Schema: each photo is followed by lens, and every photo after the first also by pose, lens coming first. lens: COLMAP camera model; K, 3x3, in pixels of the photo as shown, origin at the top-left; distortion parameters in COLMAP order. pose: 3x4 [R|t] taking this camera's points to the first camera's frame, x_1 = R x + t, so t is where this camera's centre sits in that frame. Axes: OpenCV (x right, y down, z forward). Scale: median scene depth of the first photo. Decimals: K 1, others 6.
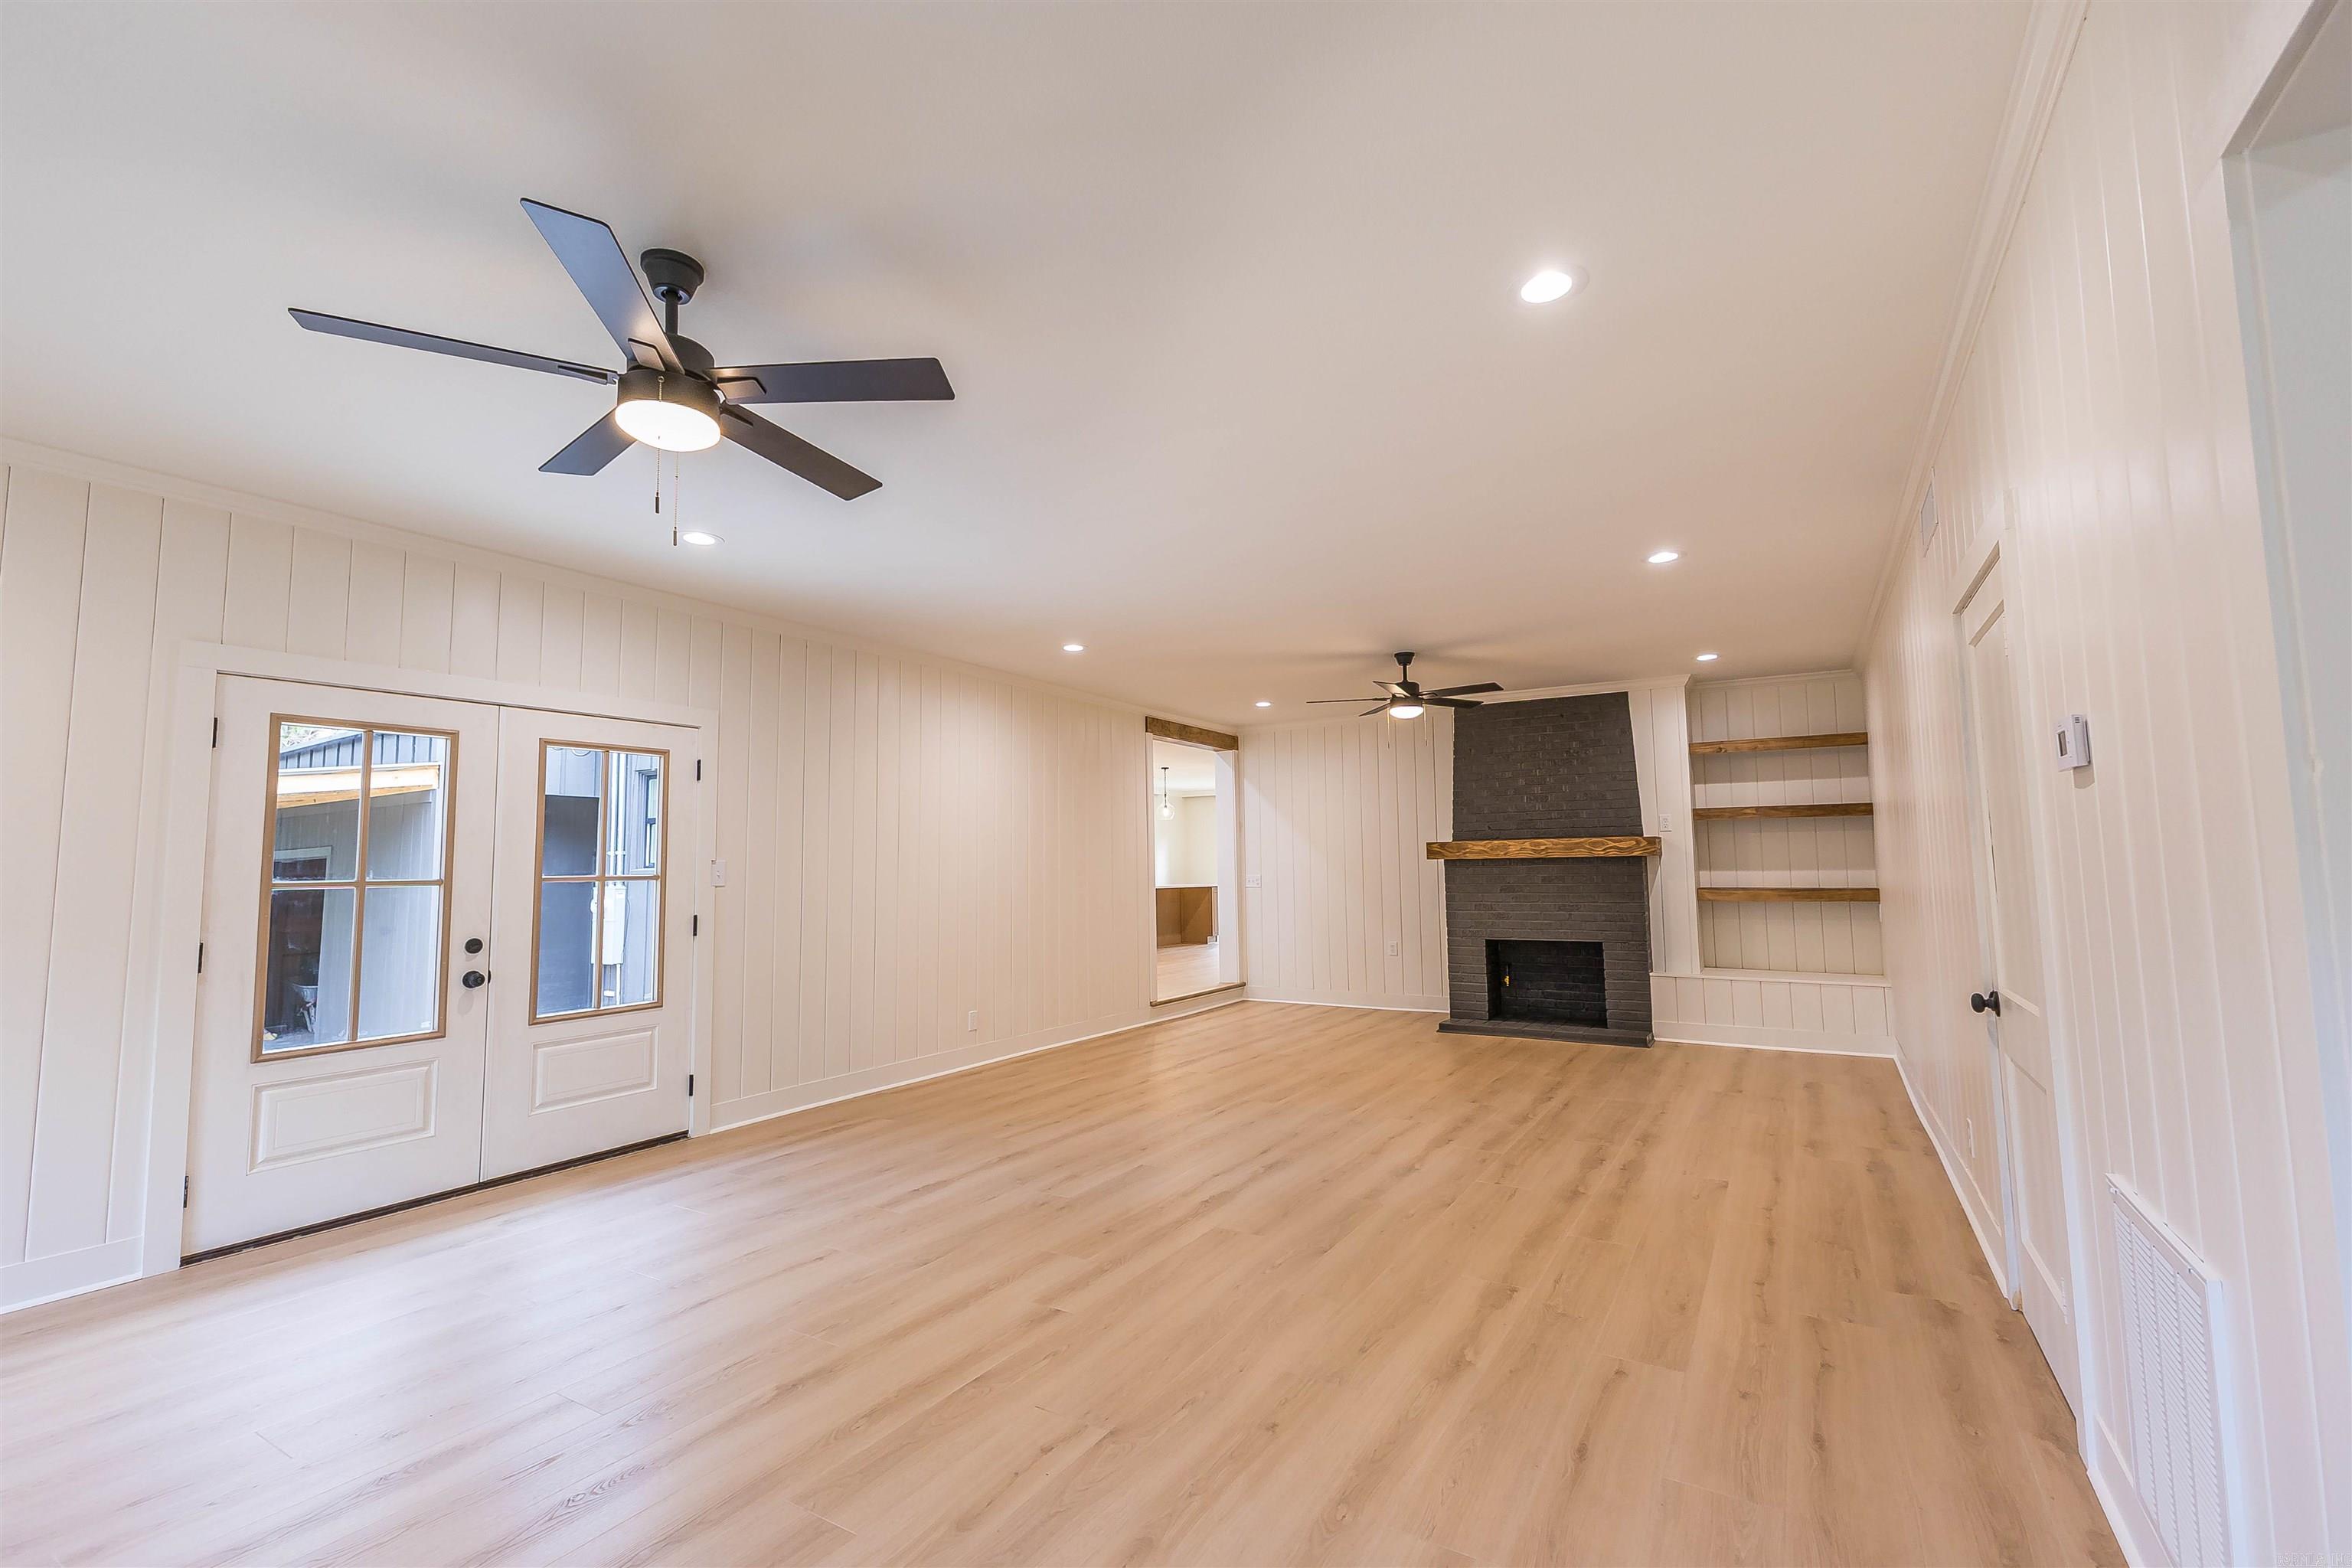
lens RADIAL K [[1008.8, 0, 1178.3], [0, 1008.8, 782.4], [0, 0, 1]] dist [0.011360, -0.000696]
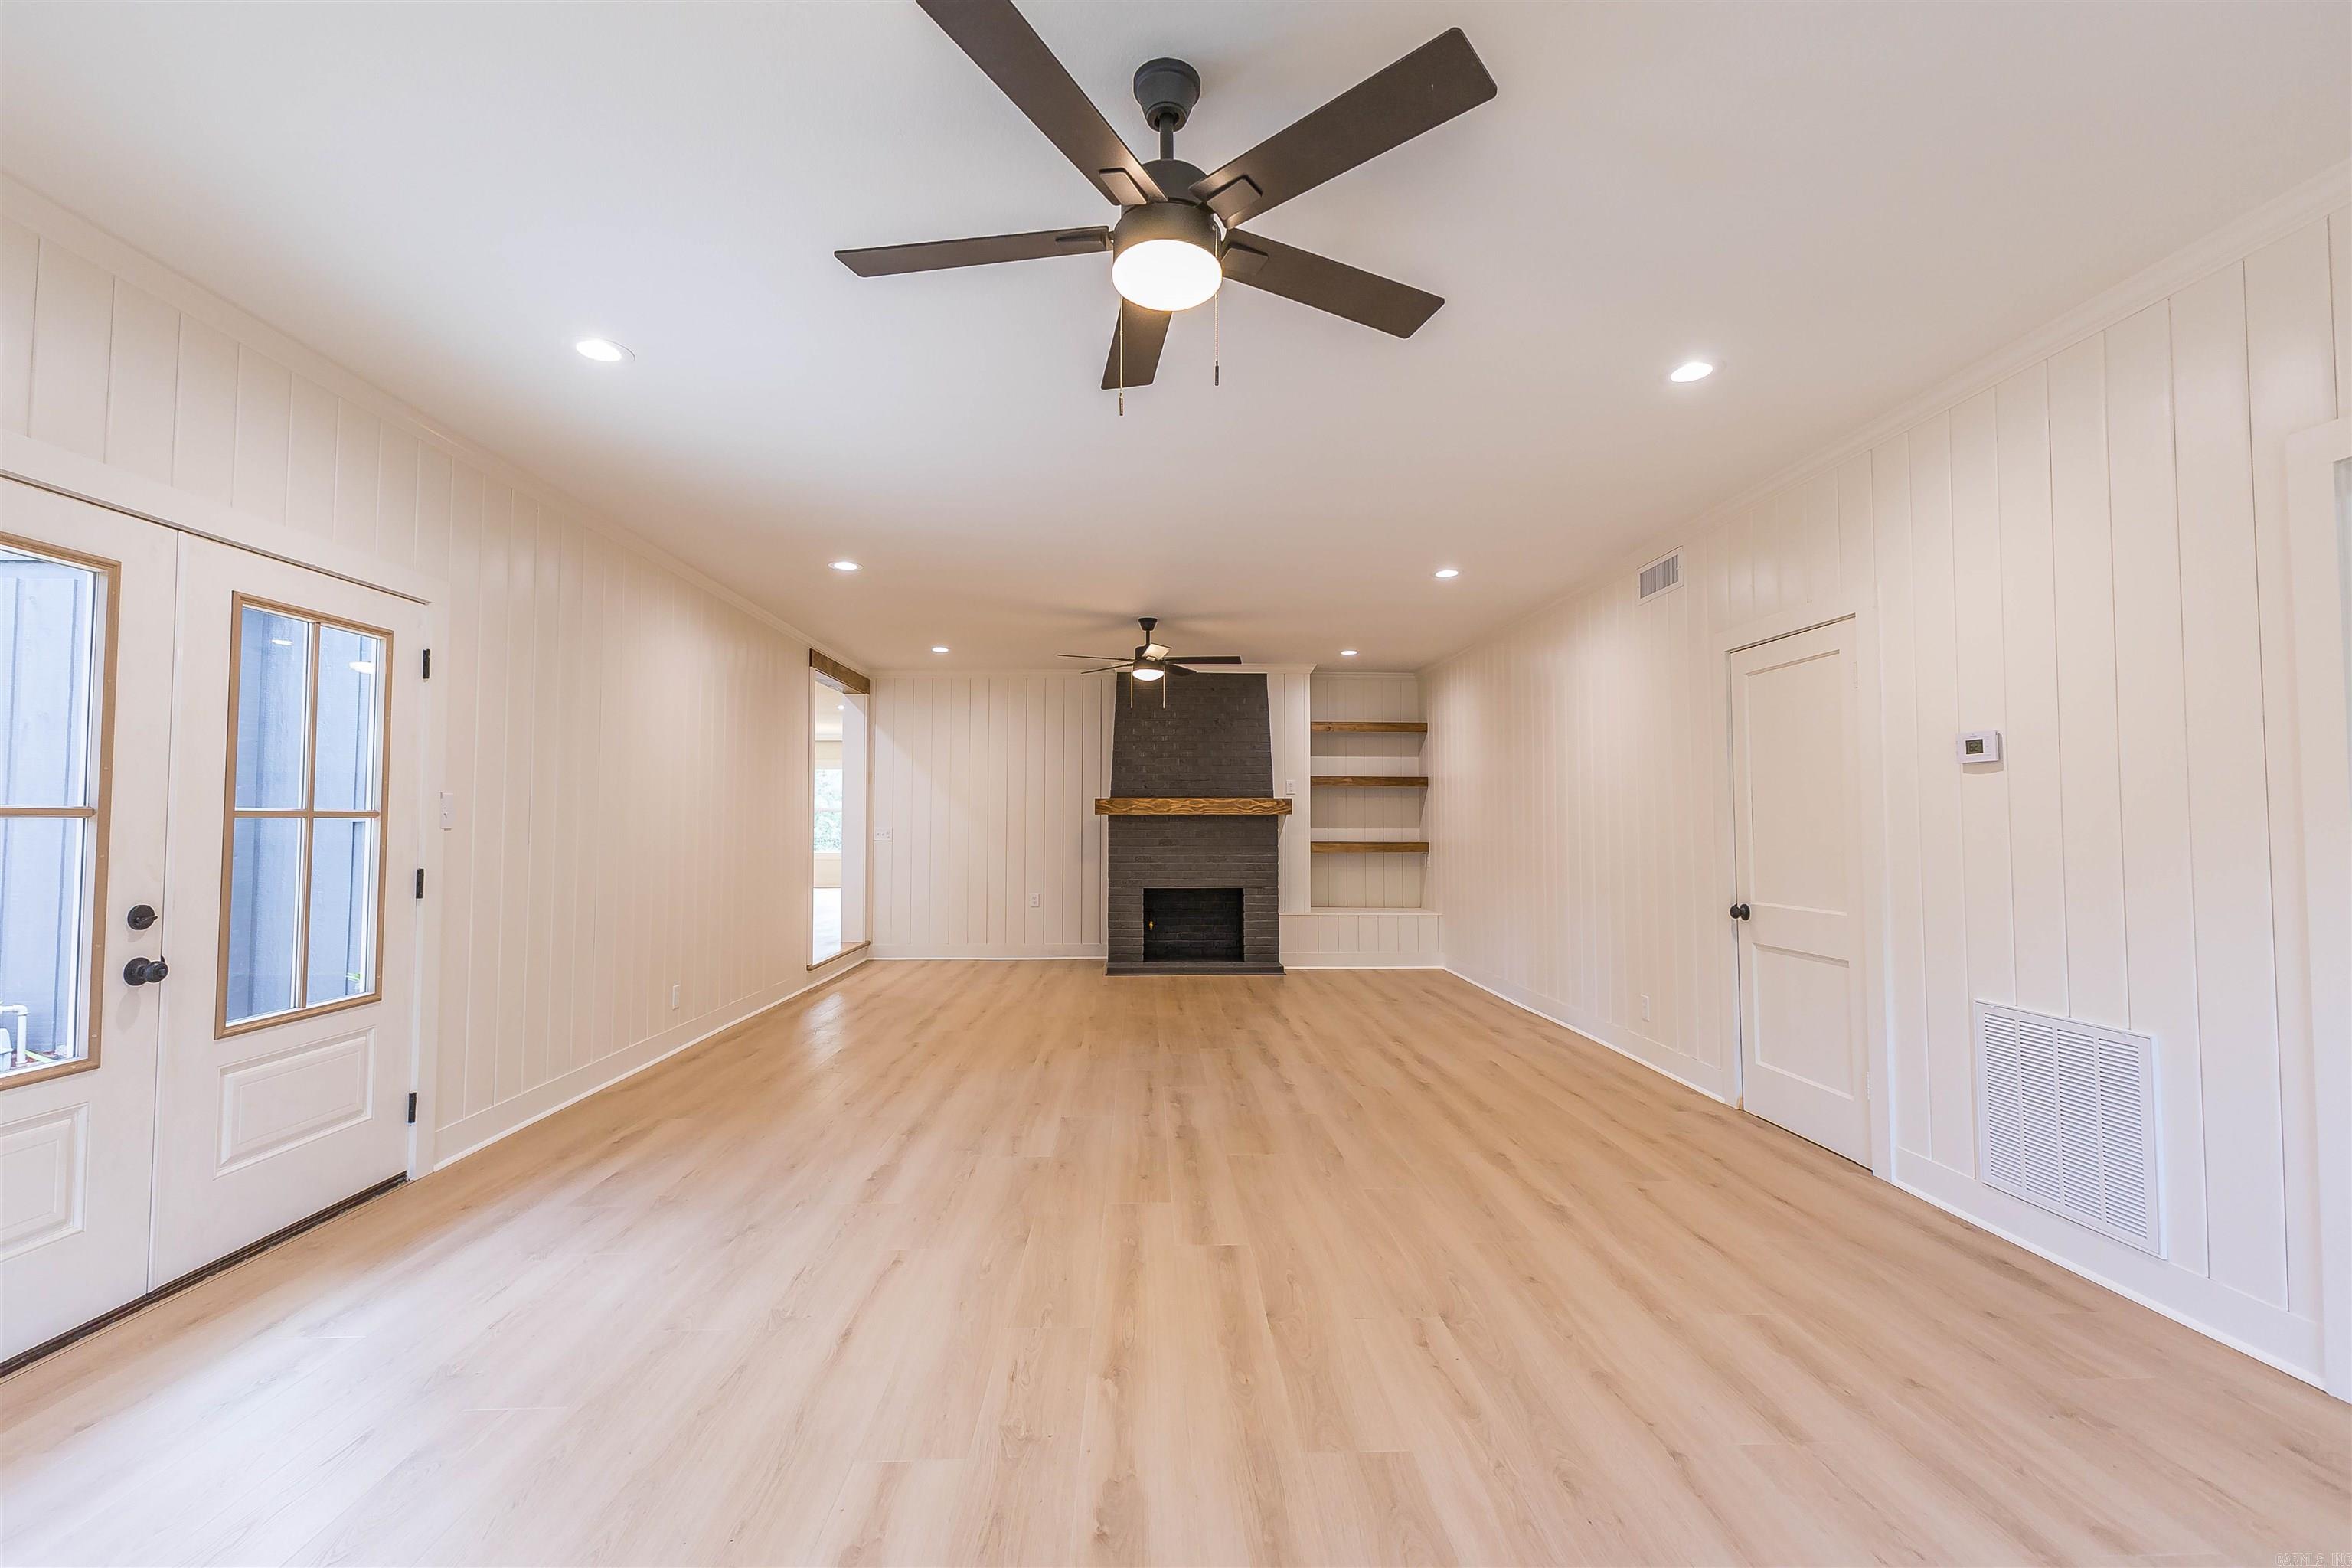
lens RADIAL K [[1008.8, 0, 1178.3], [0, 1008.8, 782.4], [0, 0, 1]] dist [0.011360, -0.000696]
pose [[0.835819, 0.036857, 0.547767, -0.290944], [-0.058300, 0.998061, 0.021802, 0.016863], [-0.545901, -0.050157, 0.836347, 0.082910]]
